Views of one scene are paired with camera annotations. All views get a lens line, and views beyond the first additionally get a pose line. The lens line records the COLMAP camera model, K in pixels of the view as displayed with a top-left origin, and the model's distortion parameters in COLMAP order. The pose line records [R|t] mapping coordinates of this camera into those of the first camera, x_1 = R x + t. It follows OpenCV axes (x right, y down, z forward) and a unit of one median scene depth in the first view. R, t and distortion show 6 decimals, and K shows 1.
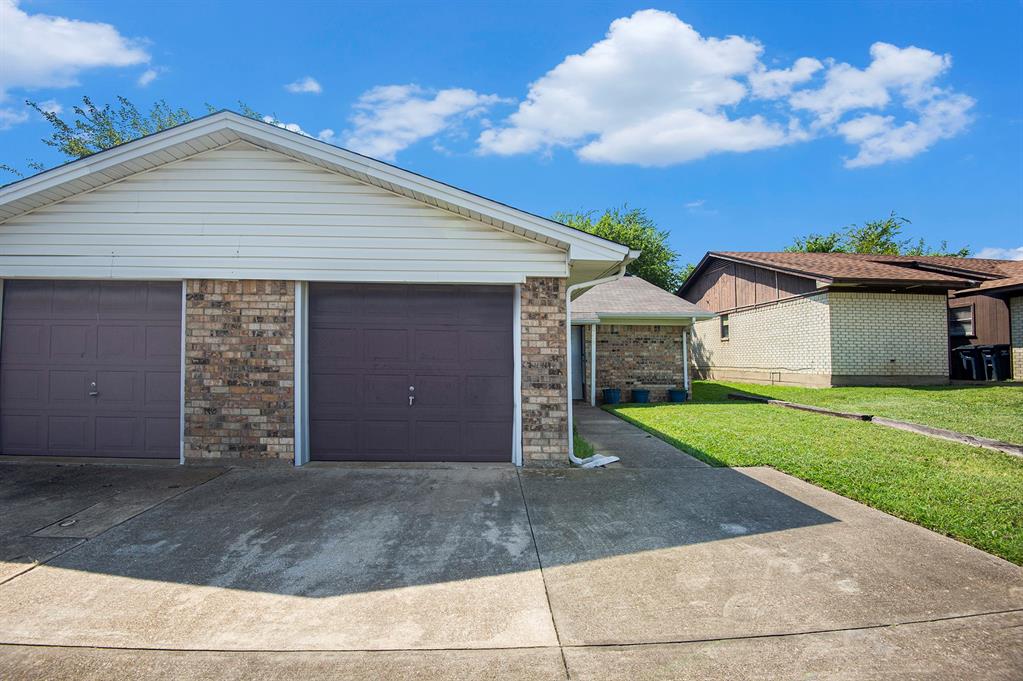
lens RADIAL K [[479.9, 0, 515.6], [0, 479.9, 349.5], [0, 0, 1]] dist [-0.012707, -0.017054]
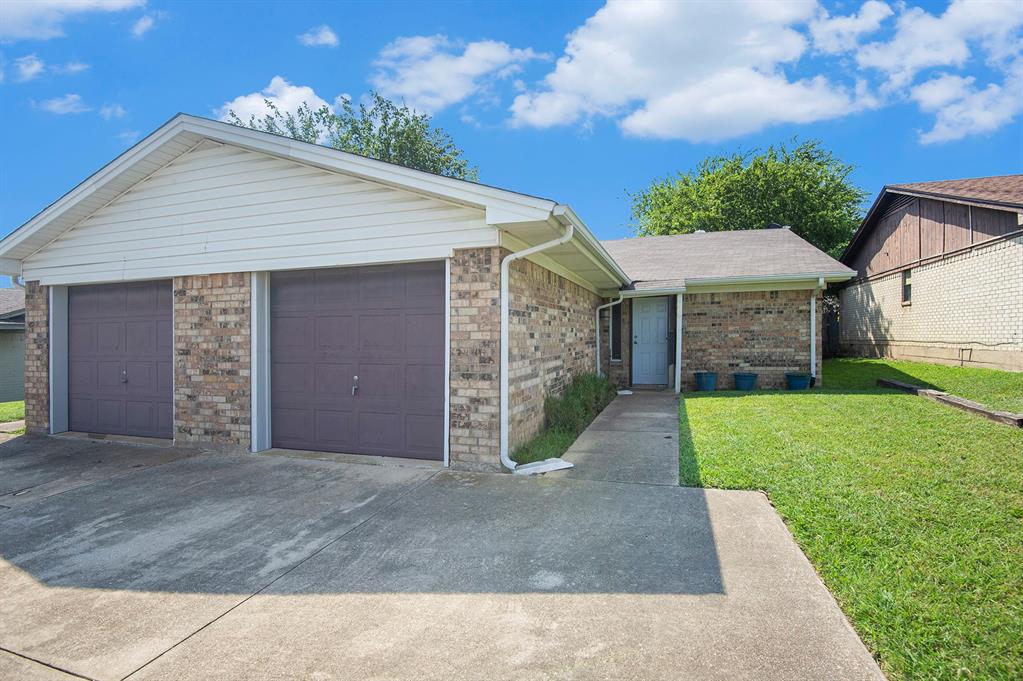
lens RADIAL K [[511.2, 0, 509.2], [0, 511.2, 354.6], [0, 0, 1]] dist [-0.001575, -0.025050]
pose [[0.935564, -0.008849, -0.353047, 0.442160], [0.029737, 0.998110, 0.053786, -0.010252], [0.351904, -0.060819, 0.934058, 0.170671]]
